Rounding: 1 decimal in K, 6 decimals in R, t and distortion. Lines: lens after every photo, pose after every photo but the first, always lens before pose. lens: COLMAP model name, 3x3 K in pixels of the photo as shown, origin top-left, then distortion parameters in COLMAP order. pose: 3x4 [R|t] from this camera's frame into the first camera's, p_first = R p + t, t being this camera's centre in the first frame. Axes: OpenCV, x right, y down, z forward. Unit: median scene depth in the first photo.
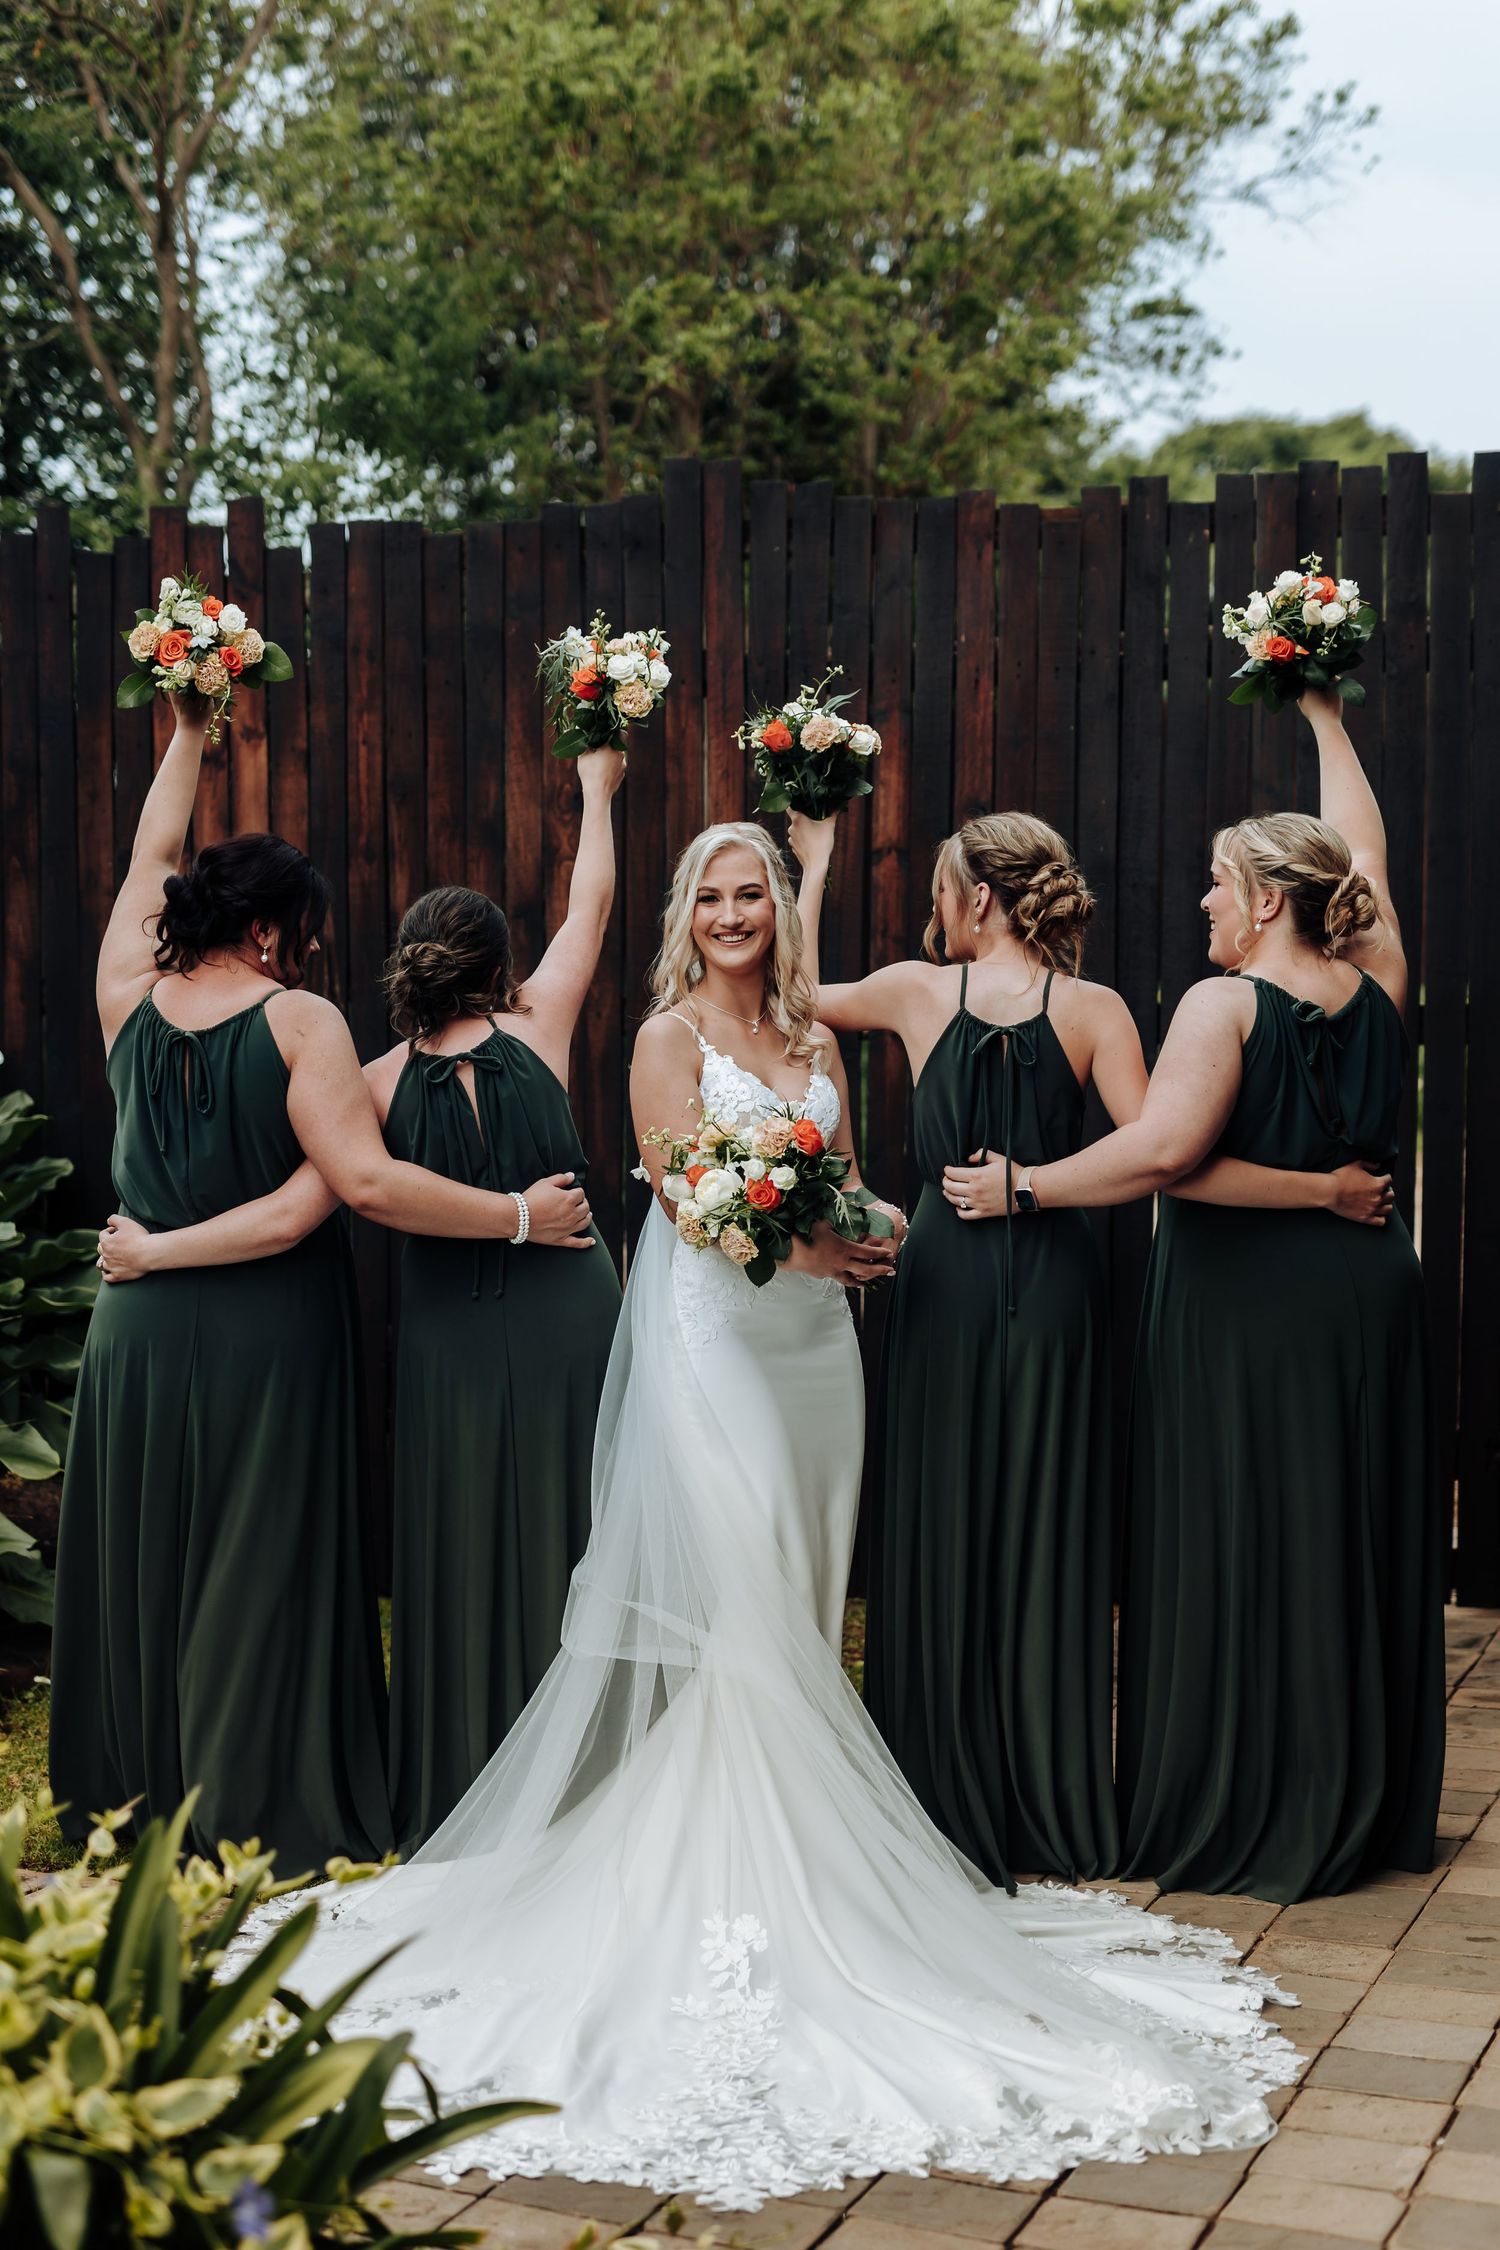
lens RADIAL K [[3307.2, 0, 746.7], [0, 3307.2, 1091.8], [0, 0, 1]] dist [0.018910, 0.009030]
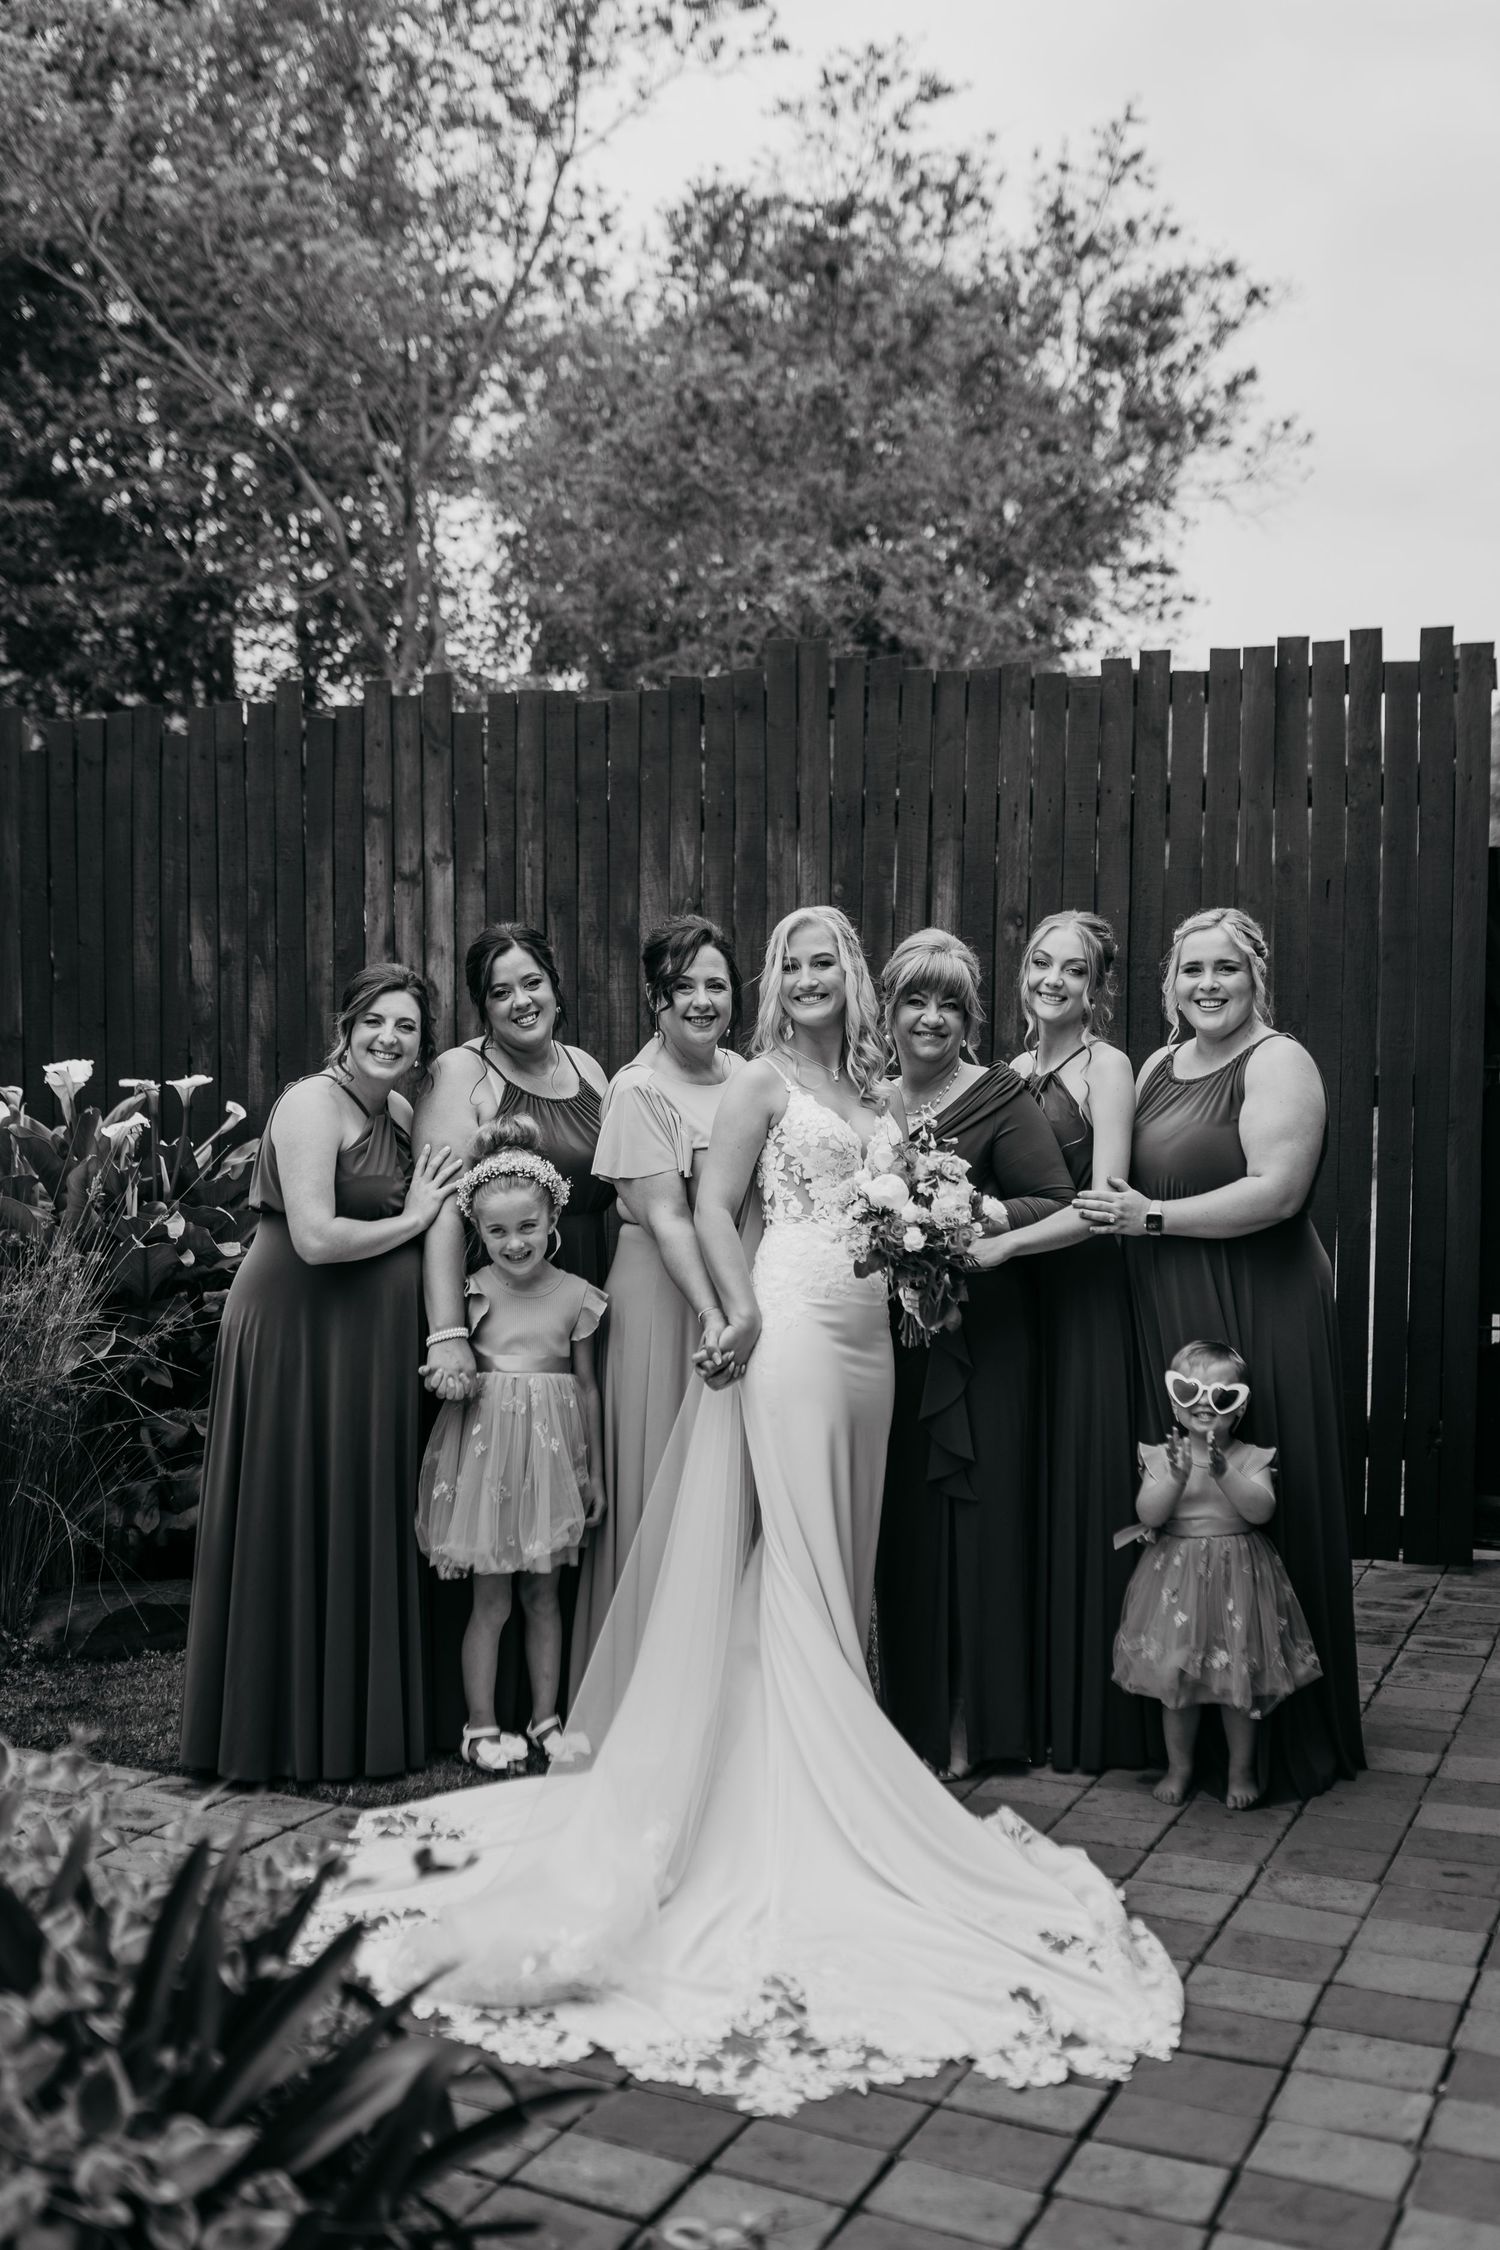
lens RADIAL K [[2286.1, 0, 749.0], [0, 2286.1, 1133.0], [0, 0, 1]] dist [0.004674, 0.000441]
pose [[0.999095, 0.005867, -0.042130, 0.005891], [-0.006346, 0.999917, -0.011241, 0.006200], [0.042061, 0.011498, 0.999049, 0.131302]]
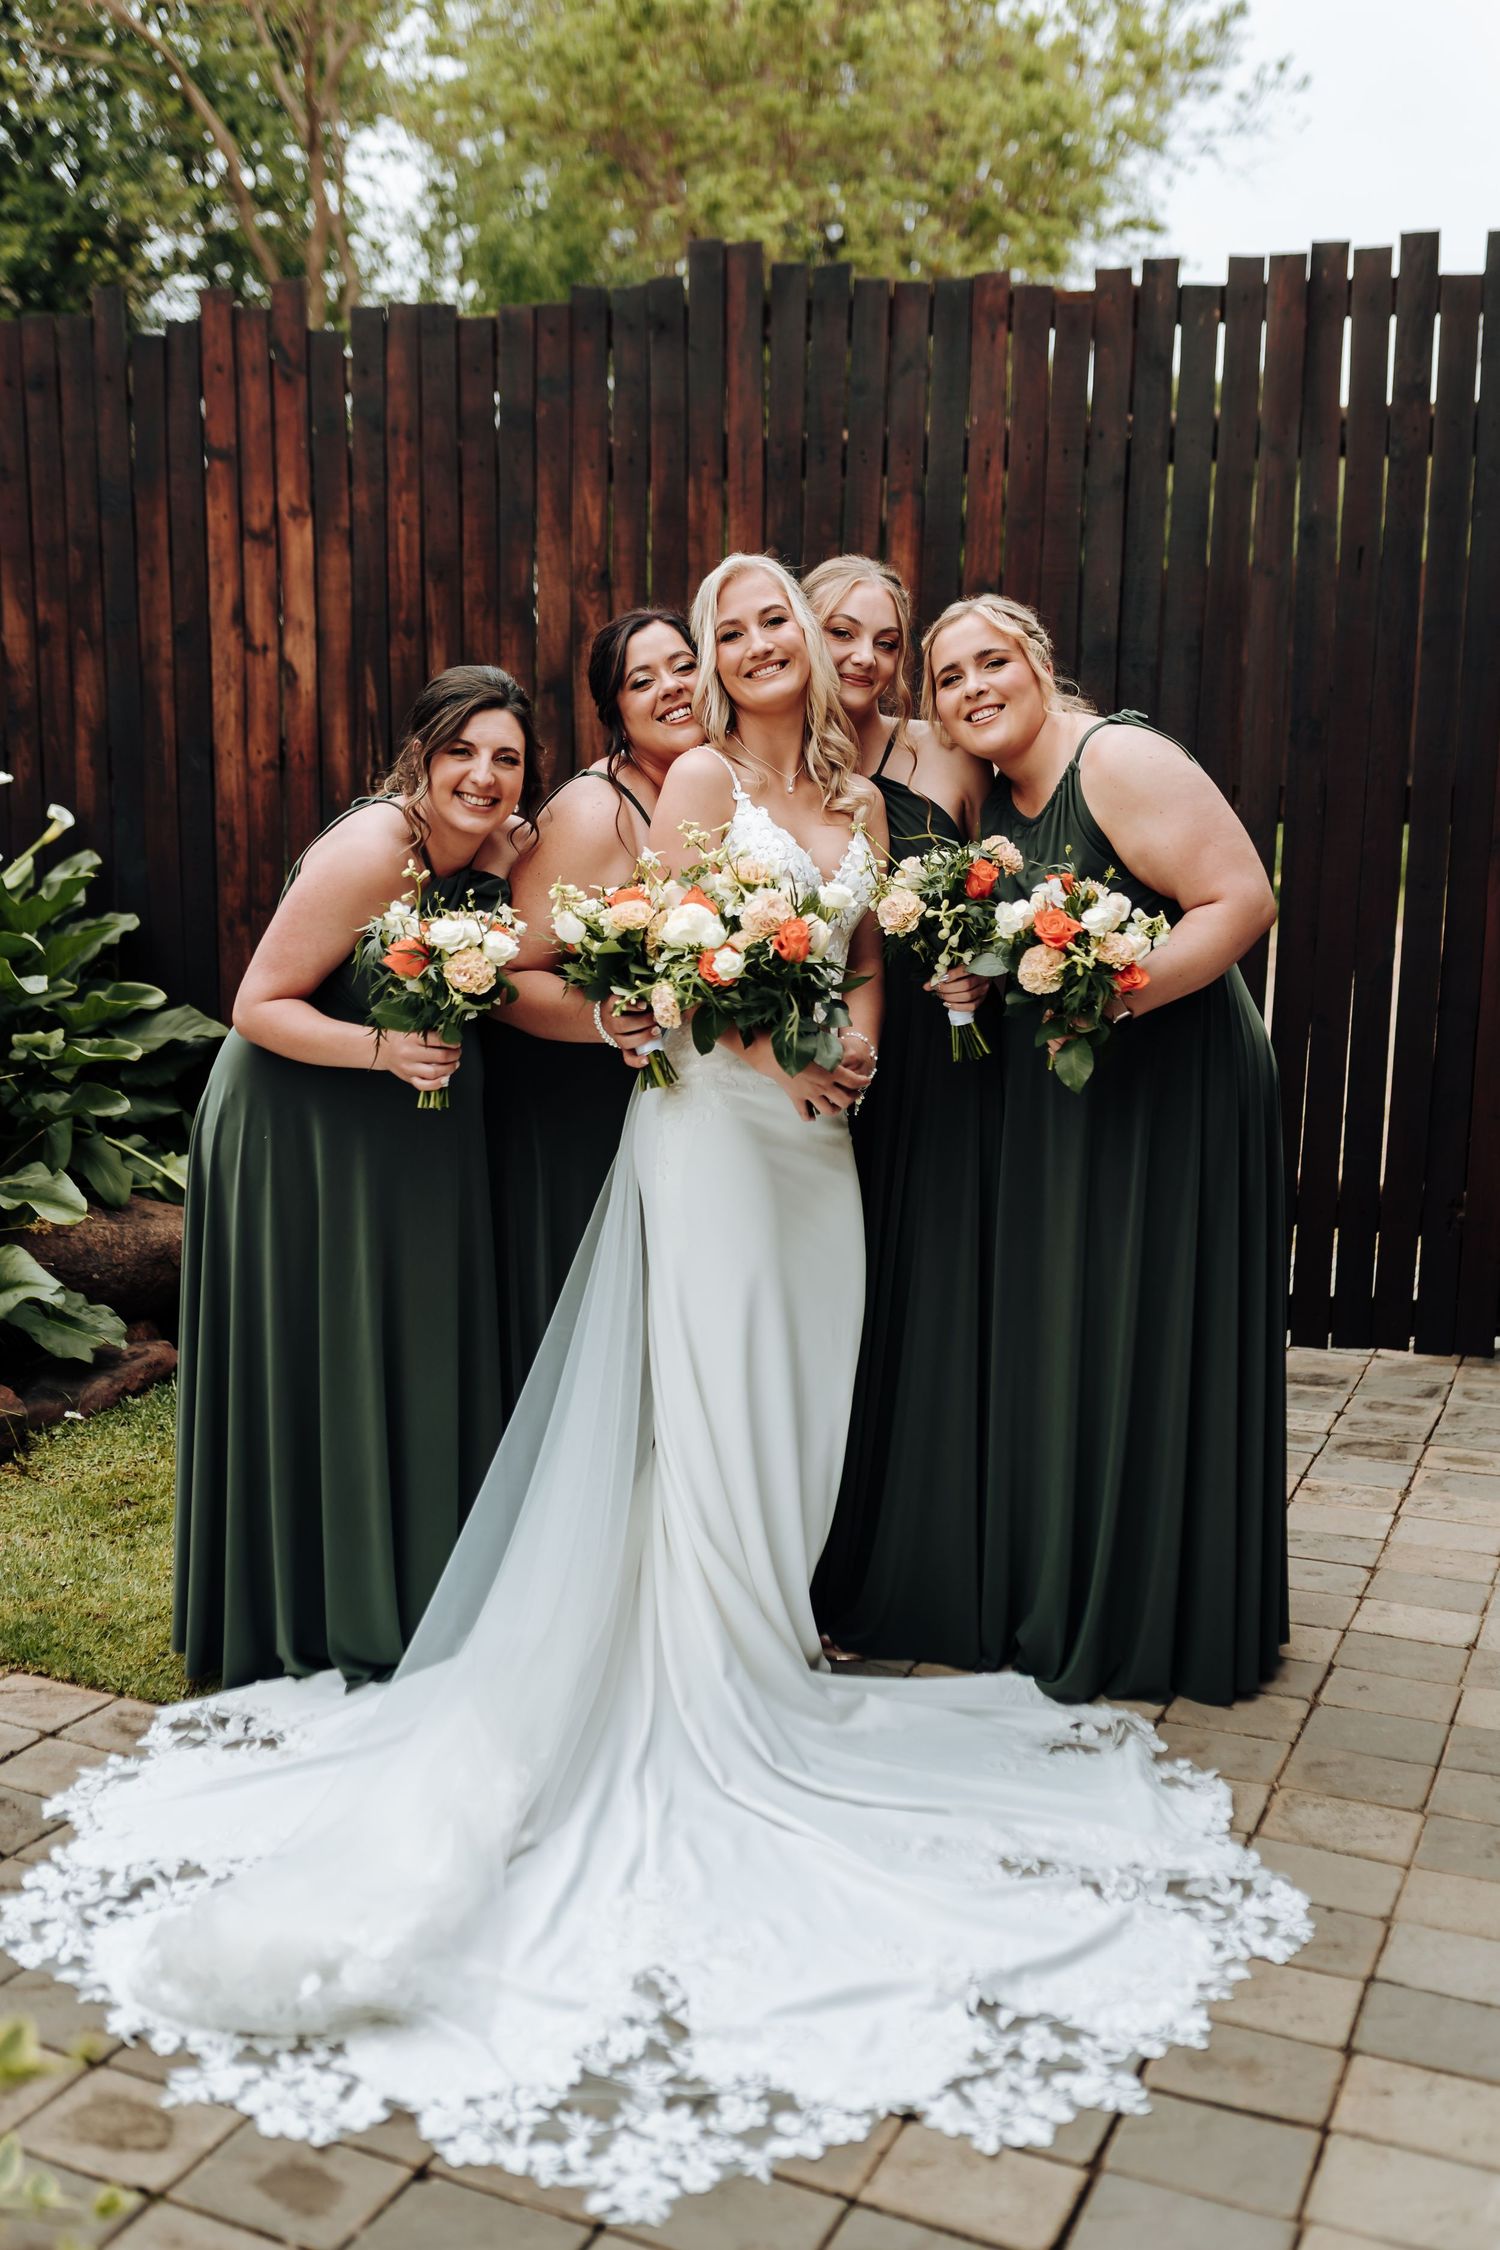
lens RADIAL K [[2219.0, 0, 784.7], [0, 2219.0, 1126.4], [0, 0, 1]] dist [0.009802, 0.032949]
pose [[0.999840, 0.015423, -0.009058, 0.015188], [-0.014273, 0.993198, 0.115563, 0.002225], [0.010779, -0.115415, 0.993259, 0.276843]]
